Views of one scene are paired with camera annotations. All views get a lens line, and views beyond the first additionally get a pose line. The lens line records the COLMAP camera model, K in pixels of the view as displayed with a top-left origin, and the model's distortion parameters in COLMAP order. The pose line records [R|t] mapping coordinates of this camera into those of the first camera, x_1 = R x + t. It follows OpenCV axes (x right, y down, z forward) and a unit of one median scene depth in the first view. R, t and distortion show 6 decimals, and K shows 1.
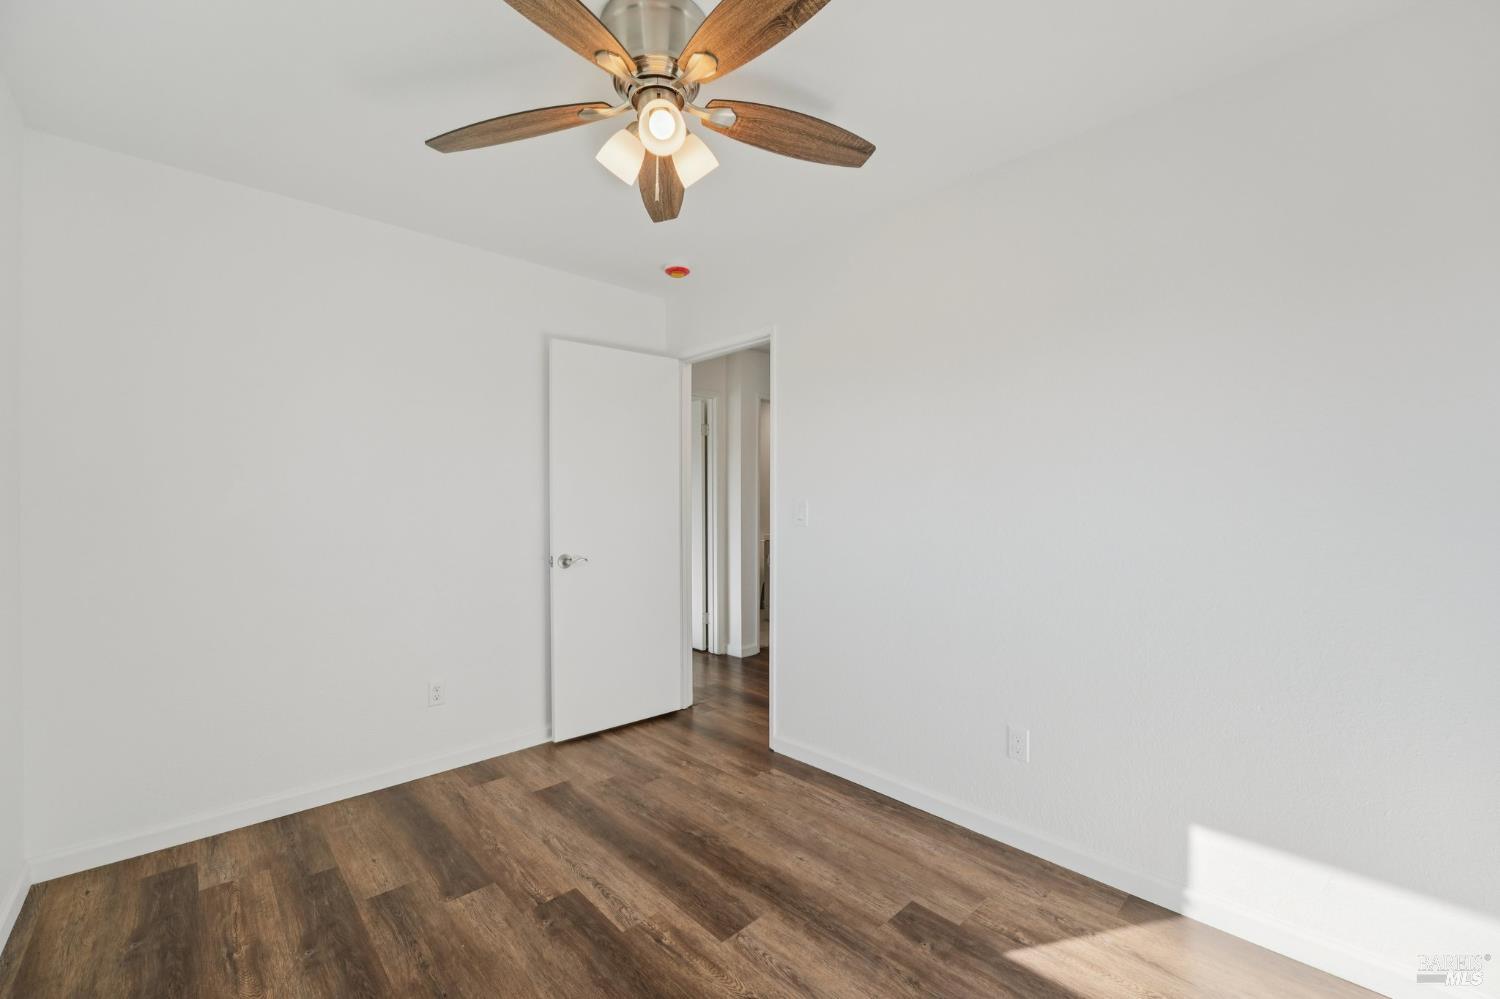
lens RADIAL K [[605.2, 0, 743.3], [0, 605.2, 501.8], [0, 0, 1]] dist [-0.030311, 0.003687]
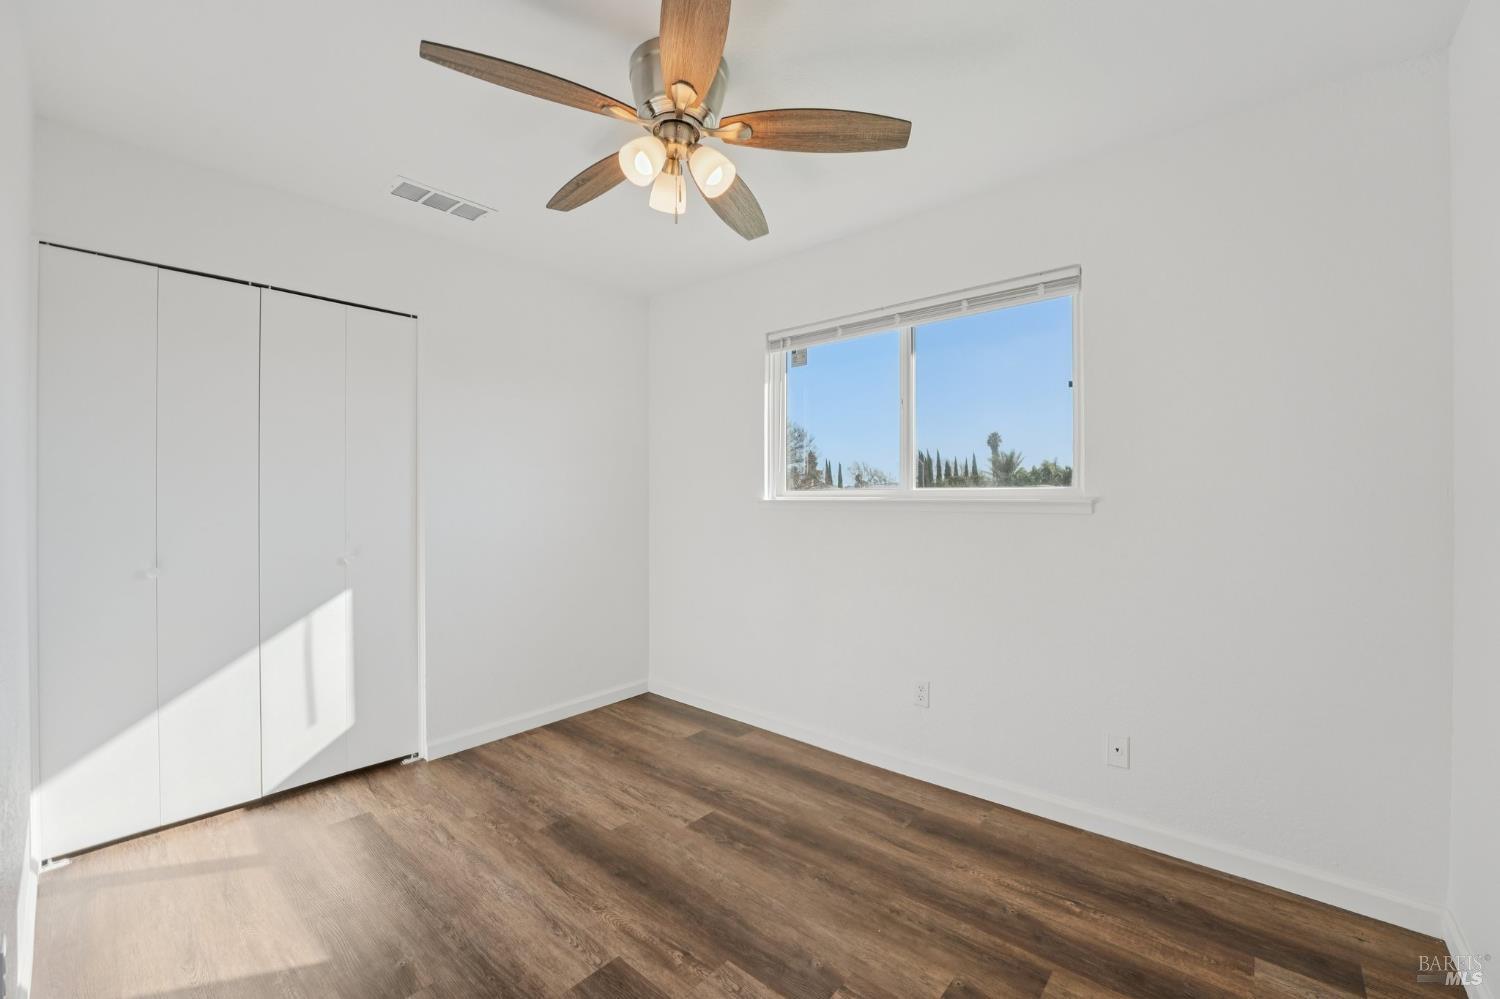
lens RADIAL K [[605.2, 0, 743.3], [0, 605.2, 501.8], [0, 0, 1]] dist [-0.030311, 0.003687]
pose [[-0.995461, 0.005467, -0.095010, -0.148208], [0.005014, 0.999975, 0.005007, 0.012518], [0.095035, 0.004508, -0.995464, 1.969194]]
